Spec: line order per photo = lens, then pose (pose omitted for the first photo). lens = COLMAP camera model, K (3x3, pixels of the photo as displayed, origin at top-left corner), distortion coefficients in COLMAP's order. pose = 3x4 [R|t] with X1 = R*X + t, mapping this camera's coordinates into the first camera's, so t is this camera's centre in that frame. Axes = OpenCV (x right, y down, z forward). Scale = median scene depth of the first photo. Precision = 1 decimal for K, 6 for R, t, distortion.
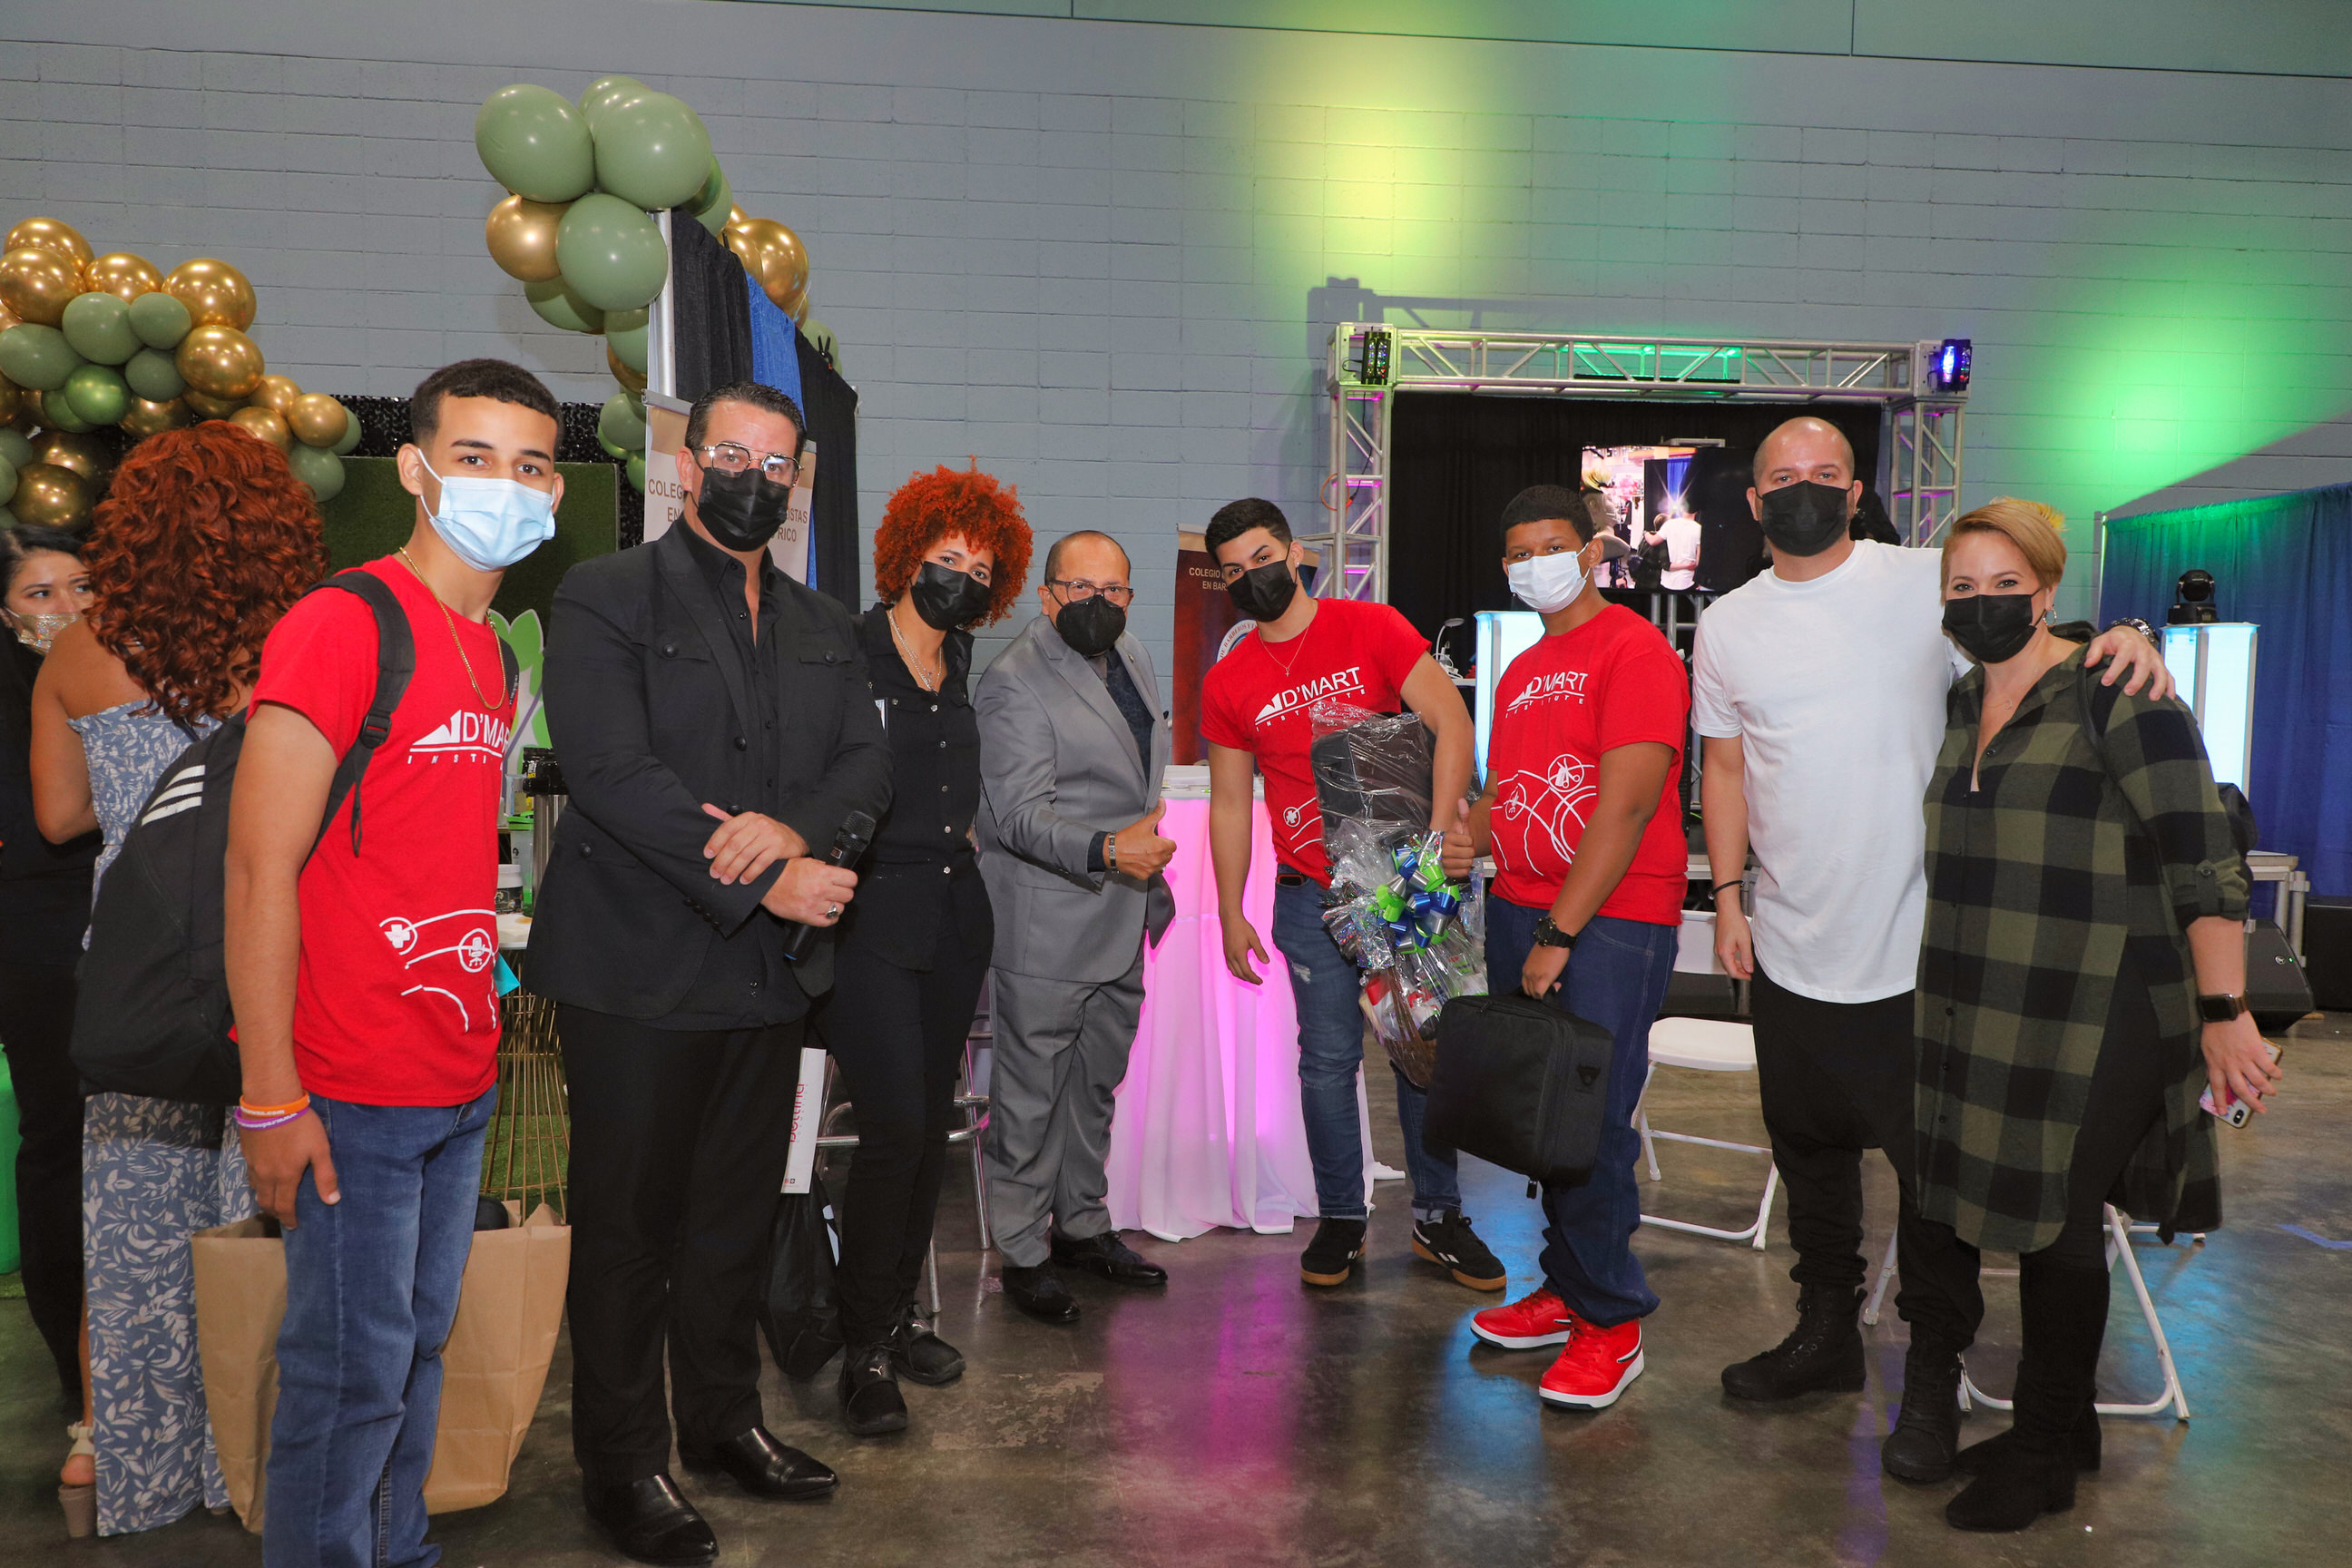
lens RADIAL K [[1624.5, 0, 1176.6], [0, 1624.5, 763.2], [0, 0, 1]] dist [0.017346, 0.000778]
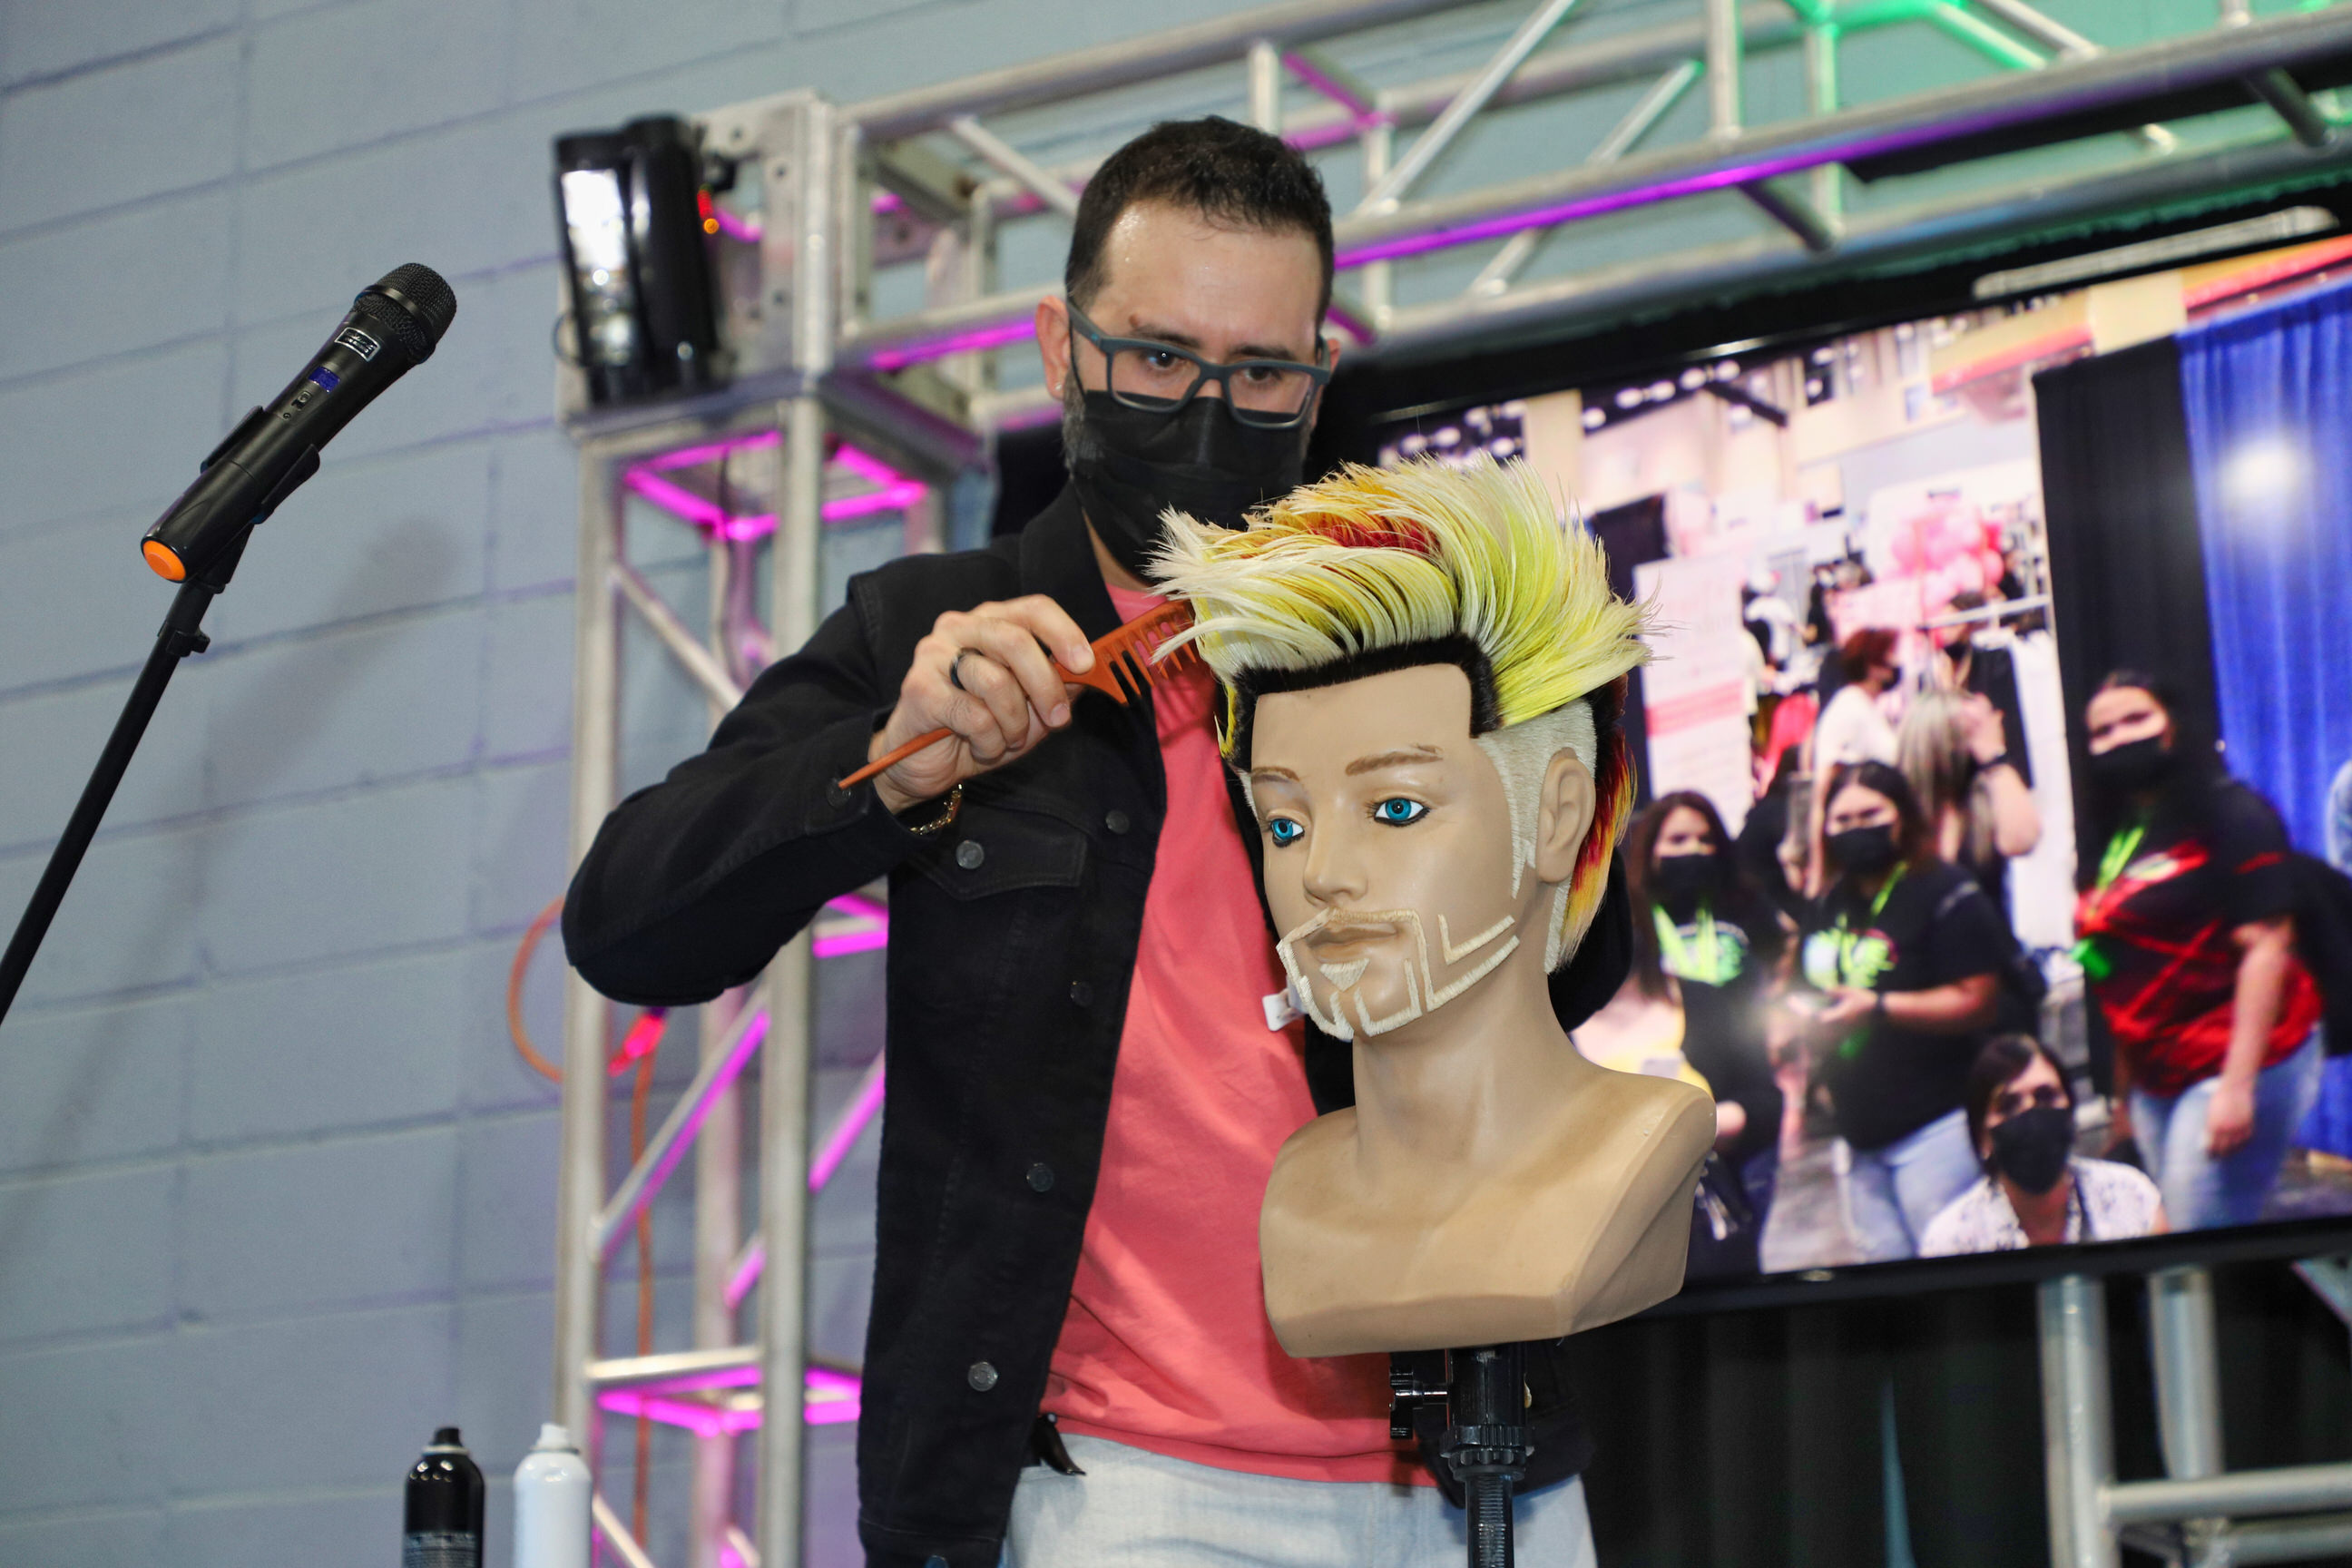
lens RADIAL K [[5285.2, 0, 1190.2], [0, 5285.2, 807.7], [0, 0, 1]] dist [0.026963, 0.000000]
pose [[0.808948, -0.174774, -0.561299, 0.483929], [-0.020256, 0.945932, -0.323732, 0.008481], [0.587531, 0.273252, 0.761670, 0.557344]]
